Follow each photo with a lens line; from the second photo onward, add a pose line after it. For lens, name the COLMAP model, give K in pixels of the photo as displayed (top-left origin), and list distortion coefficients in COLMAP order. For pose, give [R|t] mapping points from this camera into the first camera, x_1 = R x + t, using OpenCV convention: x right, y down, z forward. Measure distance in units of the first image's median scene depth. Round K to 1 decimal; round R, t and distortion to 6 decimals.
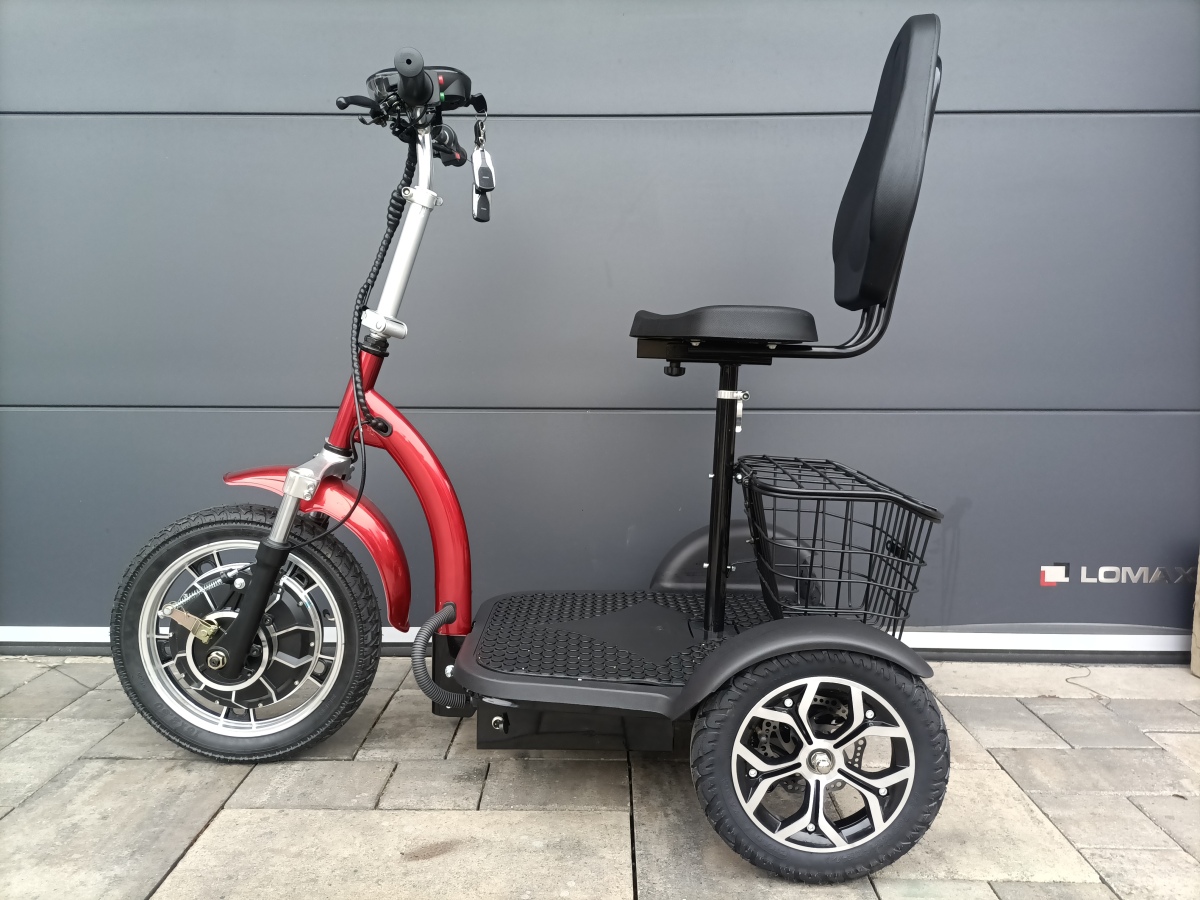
lens RADIAL K [[877.7, 0, 600.0], [0, 877.7, 450.0], [0, 0, 1]] dist [0.079927, -0.085194]
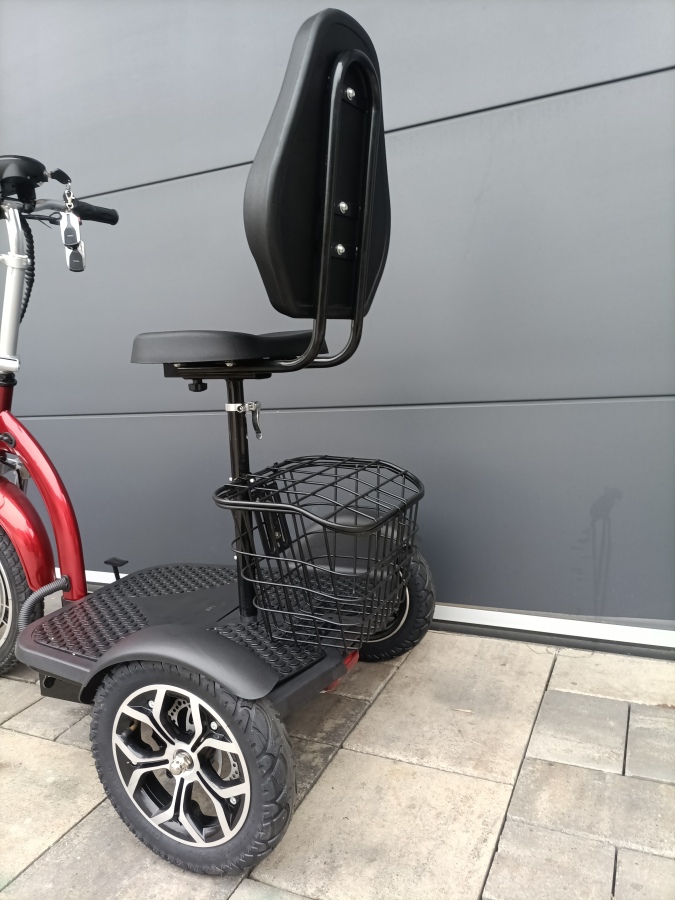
lens RADIAL K [[658.3, 0, 337.5], [0, 658.3, 450.0], [0, 0, 1]] dist [0.079927, -0.085194]
pose [[0.911446, -0.004963, -0.411389, 0.602105], [0.027234, 0.998462, 0.048292, -0.045644], [0.410517, -0.055219, 0.910180, 0.294114]]
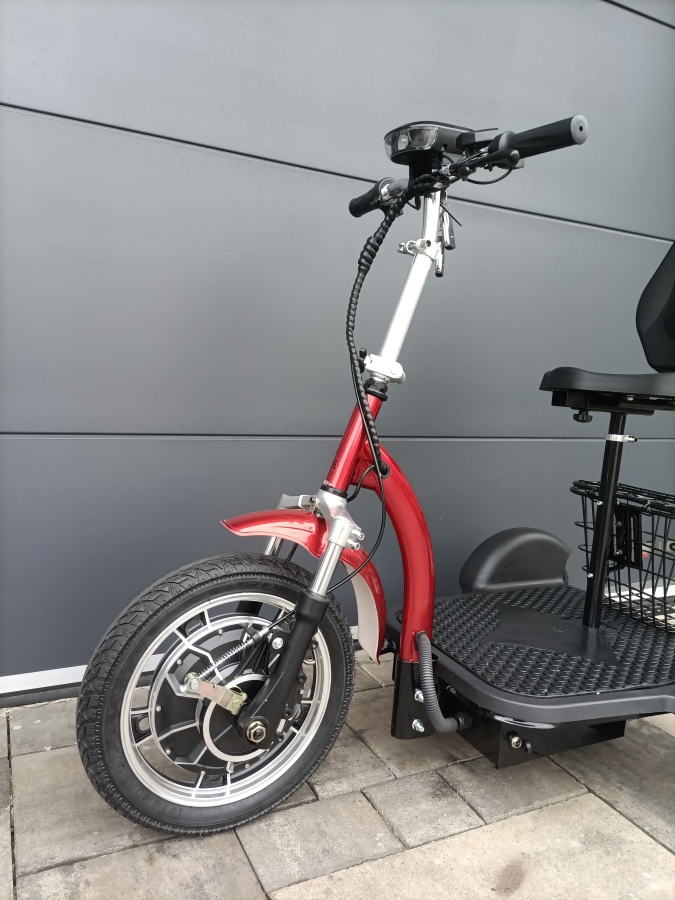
lens RADIAL K [[658.3, 0, 337.5], [0, 658.3, 450.0], [0, 0, 1]] dist [0.079927, -0.085194]
pose [[0.891020, -0.005947, 0.453925, -0.631973], [-0.000754, 0.999893, 0.014580, -0.059033], [-0.453963, -0.013333, 0.890921, 0.340891]]
